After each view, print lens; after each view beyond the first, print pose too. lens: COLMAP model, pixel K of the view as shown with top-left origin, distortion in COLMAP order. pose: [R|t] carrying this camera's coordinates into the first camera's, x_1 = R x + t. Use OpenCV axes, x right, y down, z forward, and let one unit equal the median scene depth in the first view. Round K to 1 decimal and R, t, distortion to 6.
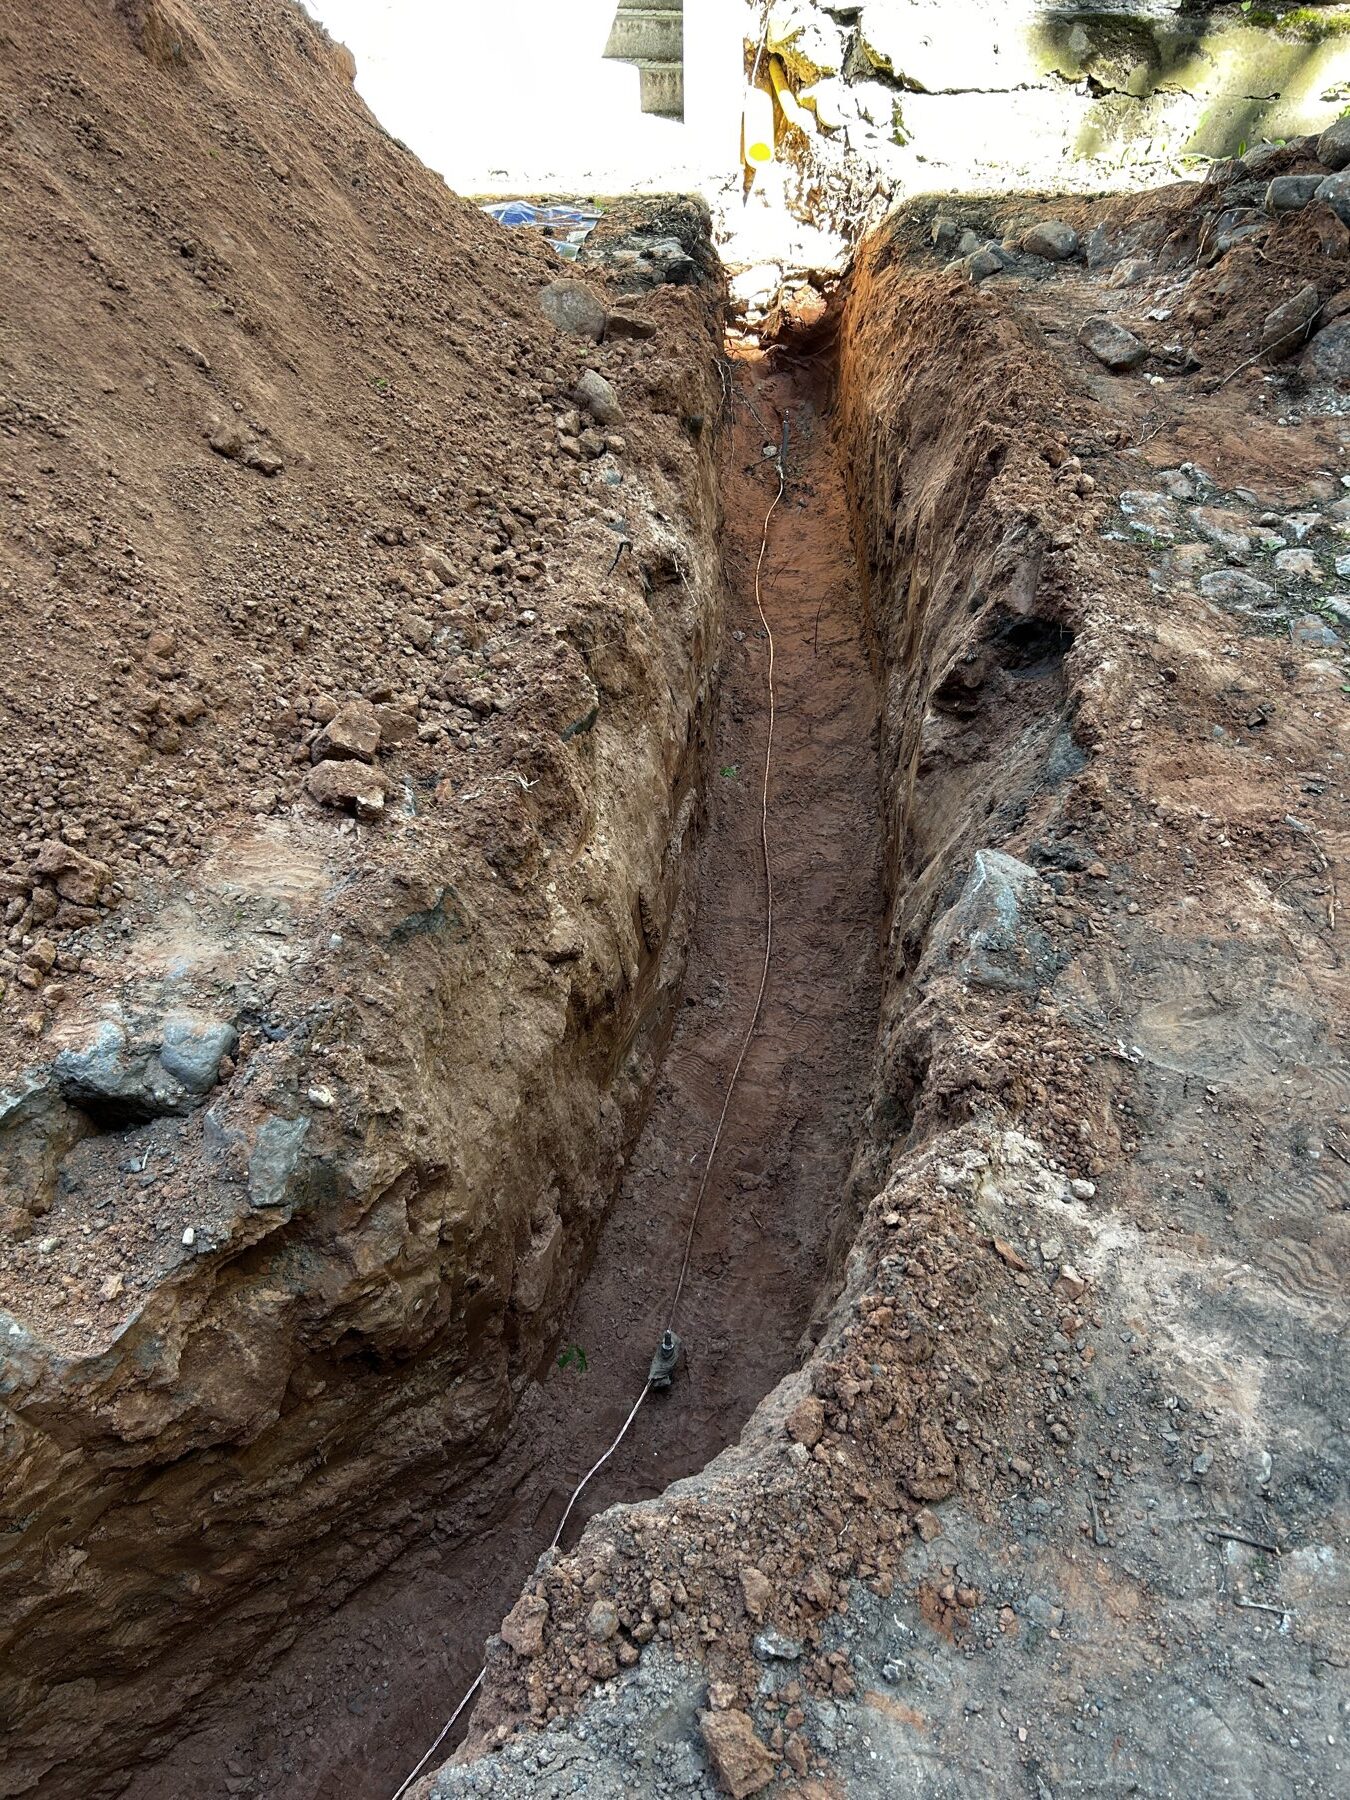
lens RADIAL K [[1343.8, 0, 675.0], [0, 1343.8, 900.0], [0, 0, 1]] dist [0.082254, -0.071738]
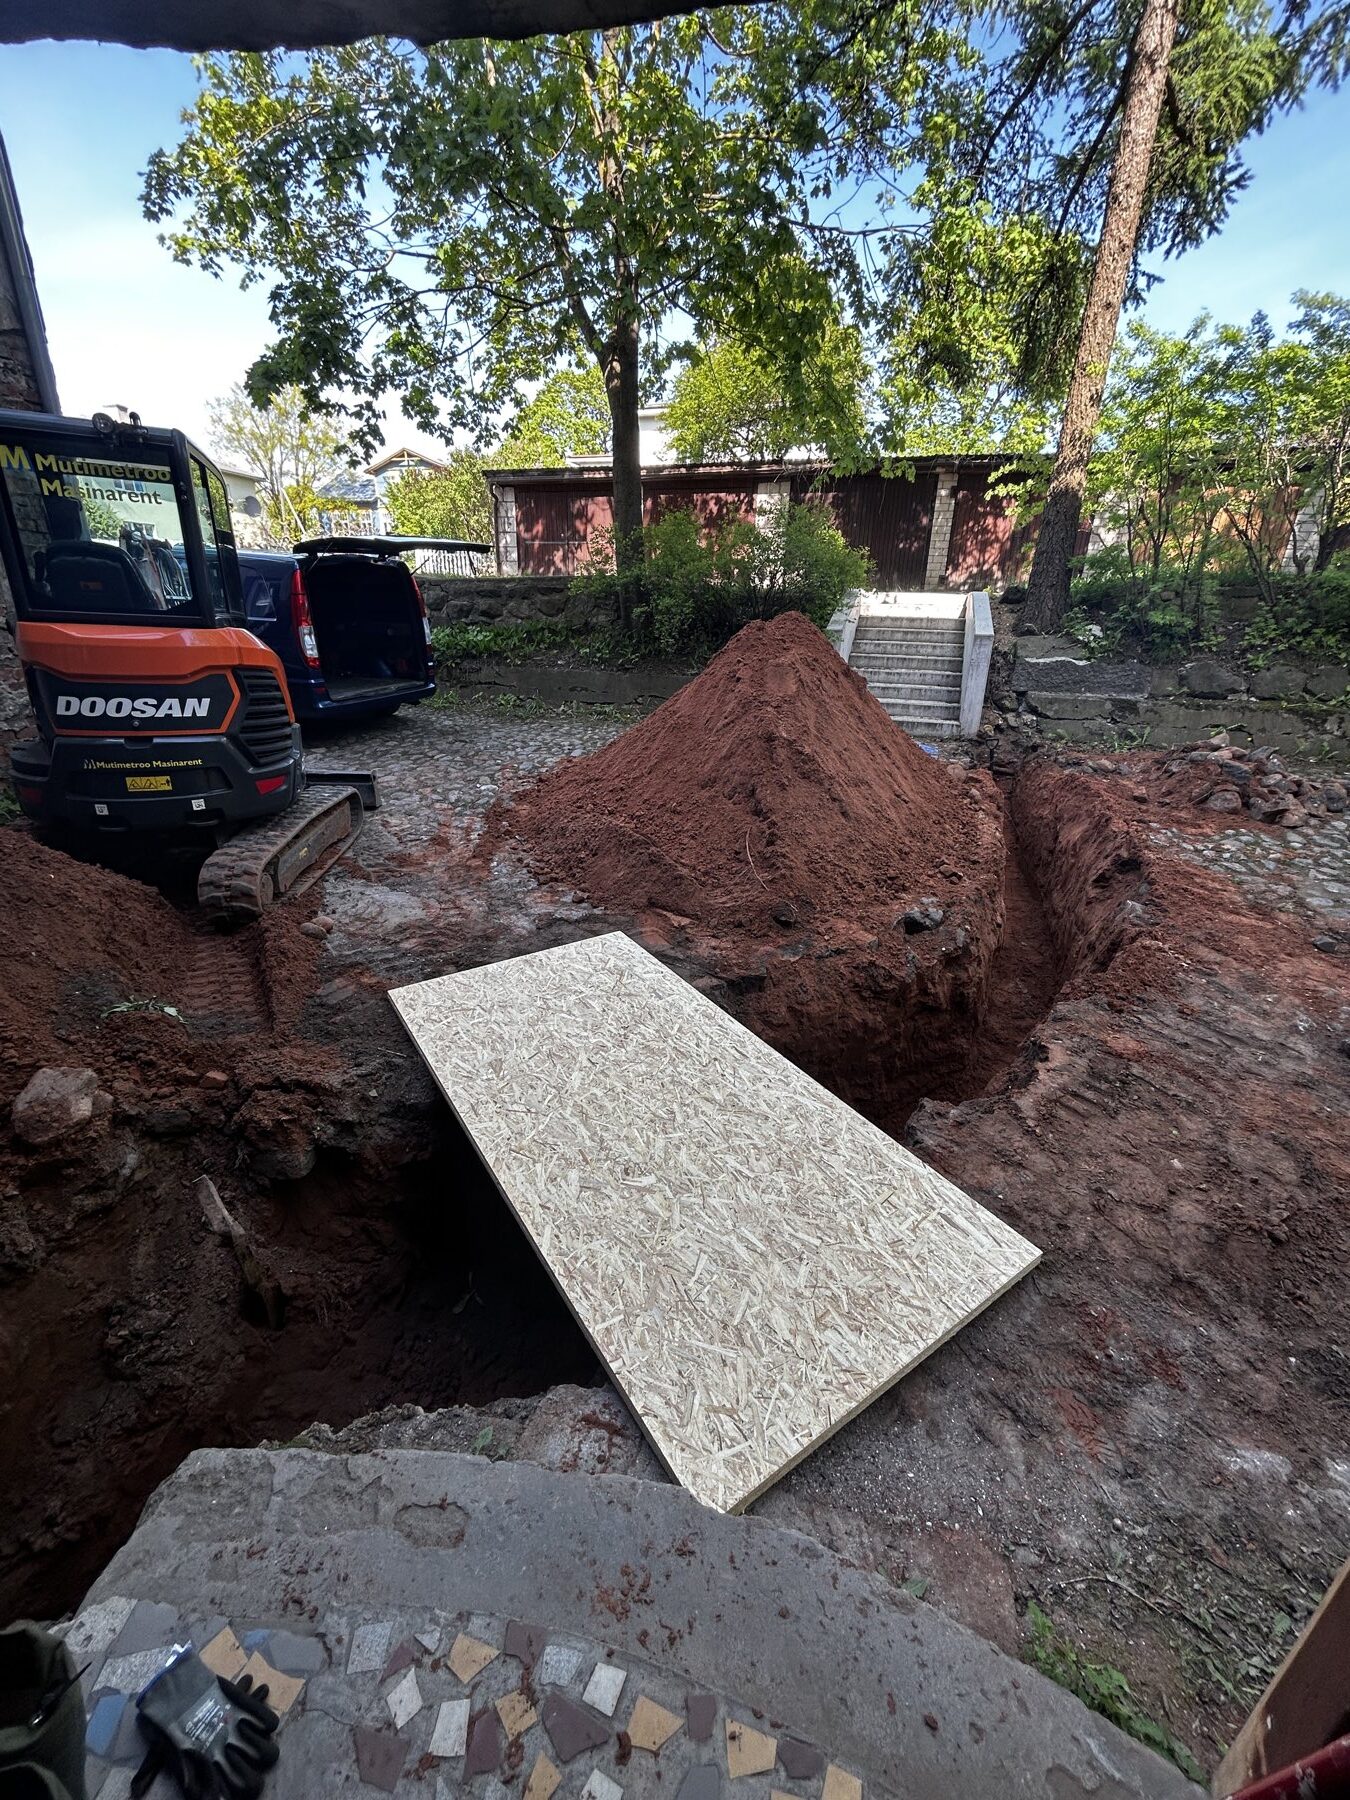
lens RADIAL K [[720.5, 0, 675.0], [0, 720.5, 900.0], [0, 0, 1]] dist [0.000842, 0.000137]
pose [[0.976038, 0.102532, -0.191928, -0.453250], [-0.148333, 0.958846, -0.242100, 0.459605], [0.159207, 0.264768, 0.951079, -0.821067]]
